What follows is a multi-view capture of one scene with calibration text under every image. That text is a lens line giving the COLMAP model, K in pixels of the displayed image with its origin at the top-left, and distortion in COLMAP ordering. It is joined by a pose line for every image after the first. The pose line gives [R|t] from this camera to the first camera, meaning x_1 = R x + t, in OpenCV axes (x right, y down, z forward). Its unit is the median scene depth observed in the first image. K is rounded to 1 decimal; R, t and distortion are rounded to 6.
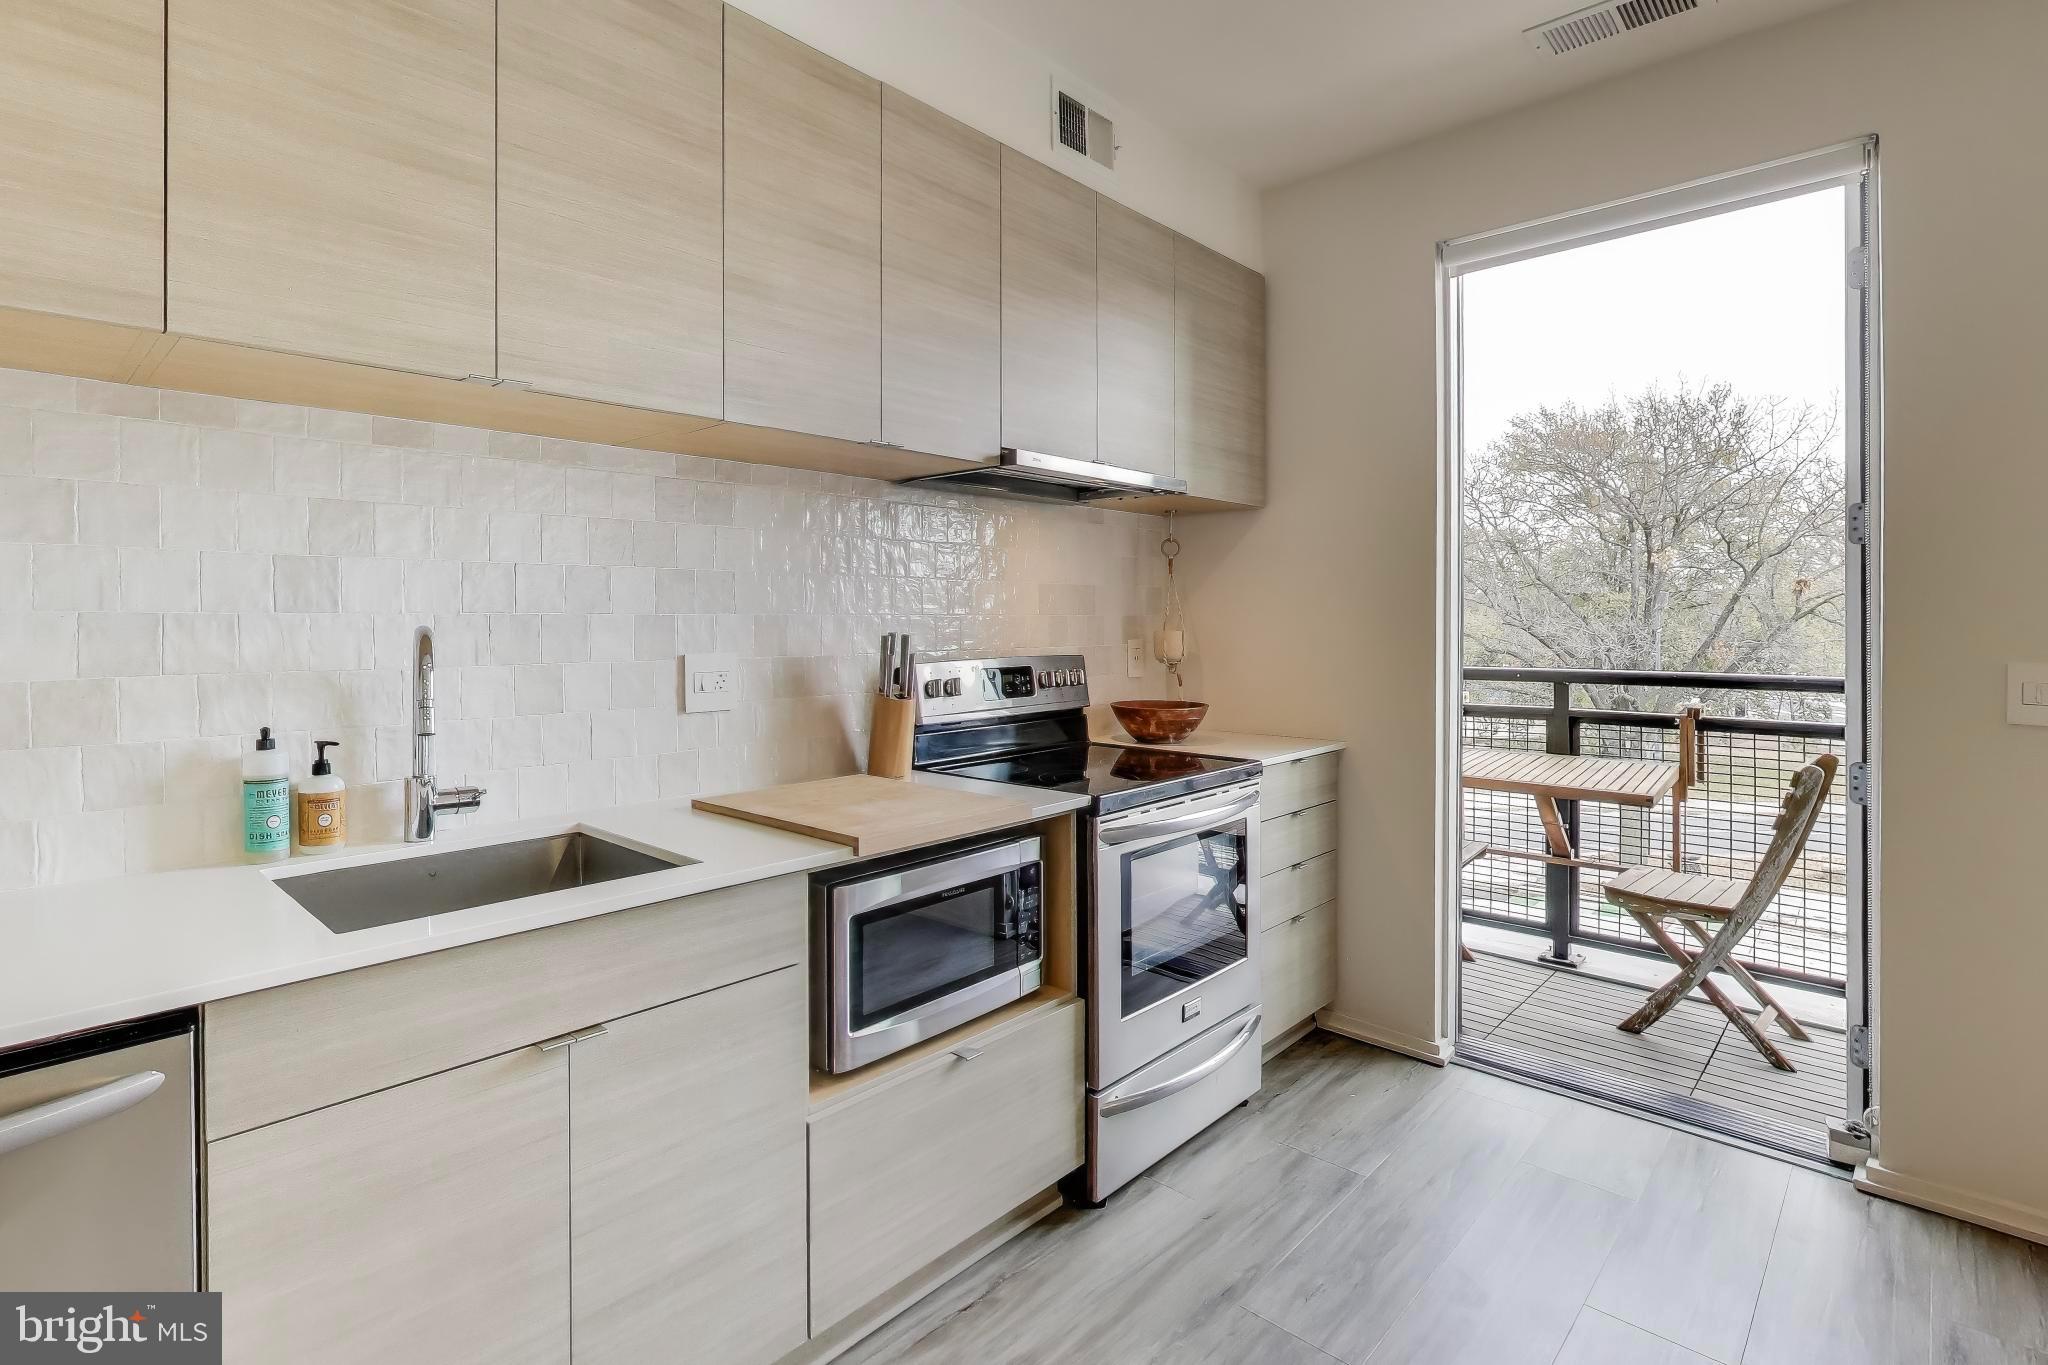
lens RADIAL K [[955.3, 0, 1018.3], [0, 955.3, 628.1], [0, 0, 1]] dist [-0.004174, 0.000156]
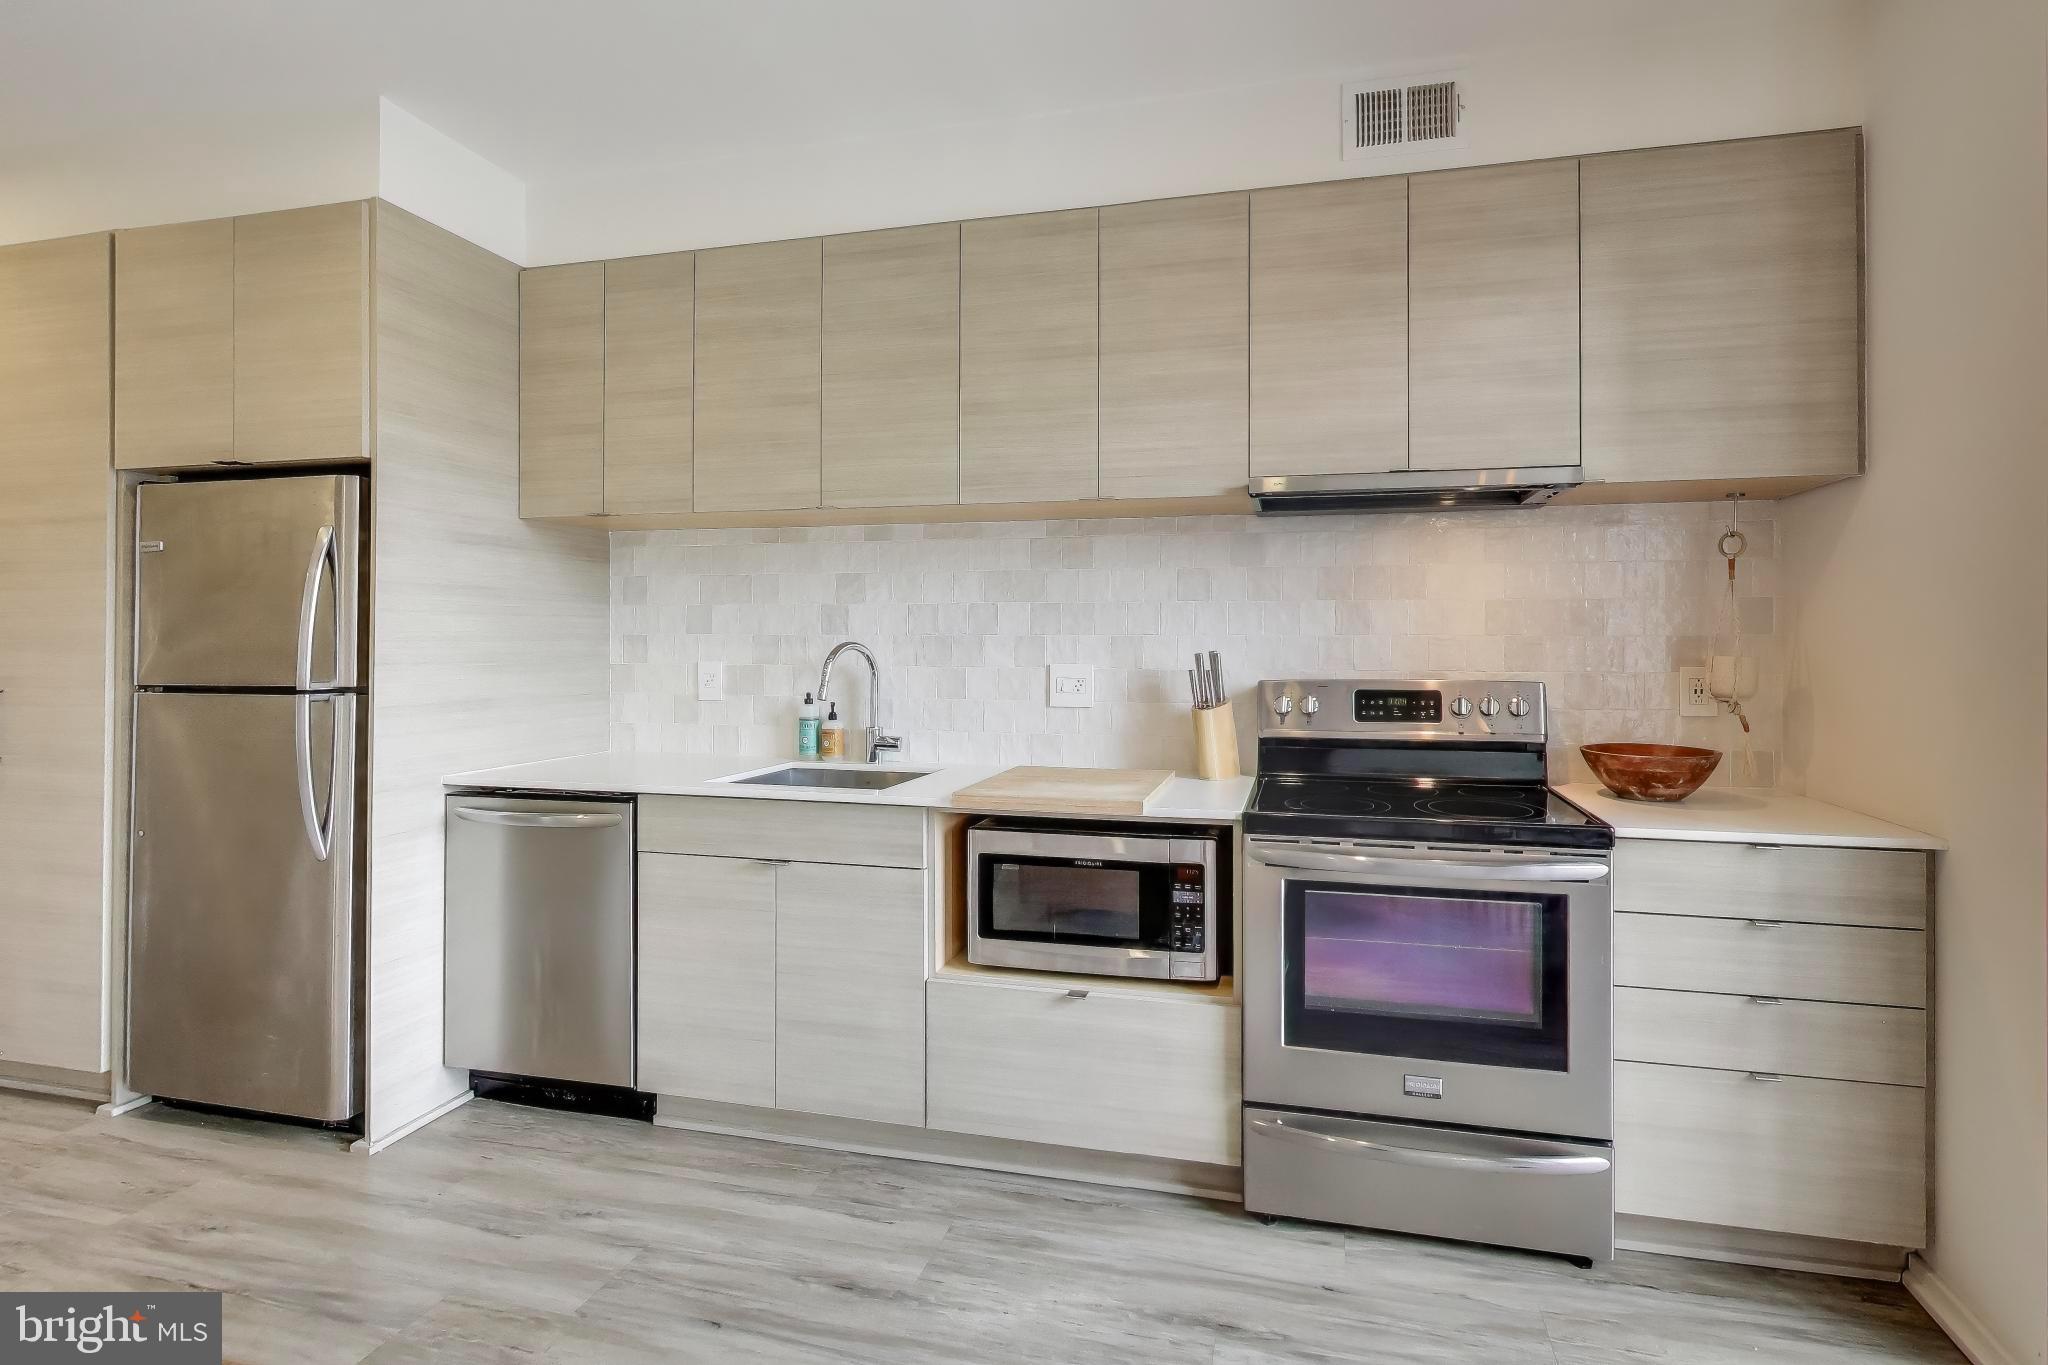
lens RADIAL K [[955.3, 0, 1092.6], [0, 955.3, 639.8], [0, 0, 1]] dist [-0.004174, 0.000156]
pose [[0.537940, 0.004859, -0.842969, 0.923466], [-0.011232, 0.999936, -0.001404, -0.006659], [0.842908, 0.010224, 0.537960, 0.332247]]
